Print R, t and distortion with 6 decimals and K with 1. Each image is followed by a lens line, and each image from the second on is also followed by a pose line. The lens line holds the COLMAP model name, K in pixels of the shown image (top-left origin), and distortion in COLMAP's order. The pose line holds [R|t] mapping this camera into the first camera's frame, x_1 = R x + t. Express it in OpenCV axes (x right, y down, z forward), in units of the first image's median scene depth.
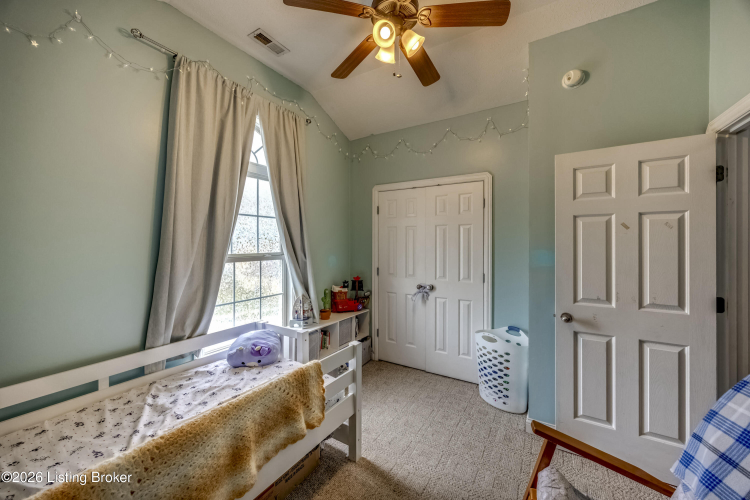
lens RADIAL K [[287.9, 0, 379.1], [0, 287.9, 247.3], [0, 0, 1]] dist [-0.000404, 0.000025]
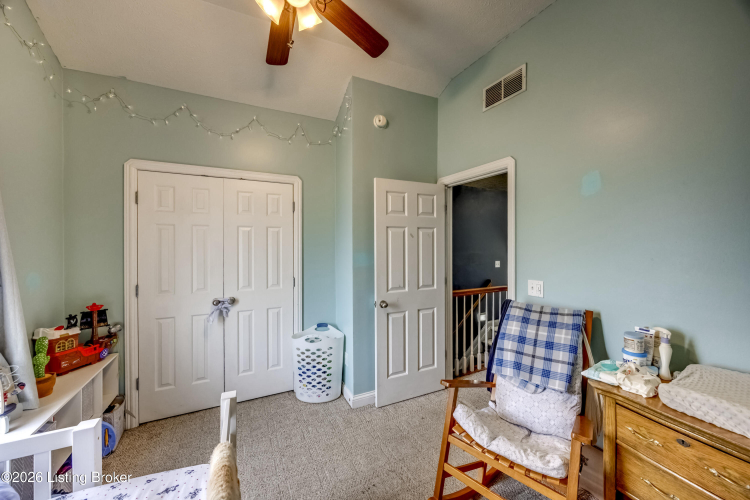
lens RADIAL K [[284.0, 0, 375.0], [0, 284.0, 250.0], [0, 0, 1]] dist [0.000828, 0.000267]
pose [[0.536622, -0.014200, 0.843703, -0.316035], [0.014119, 0.999870, 0.007849, -0.008131], [-0.843705, 0.007700, 0.536753, 0.235069]]
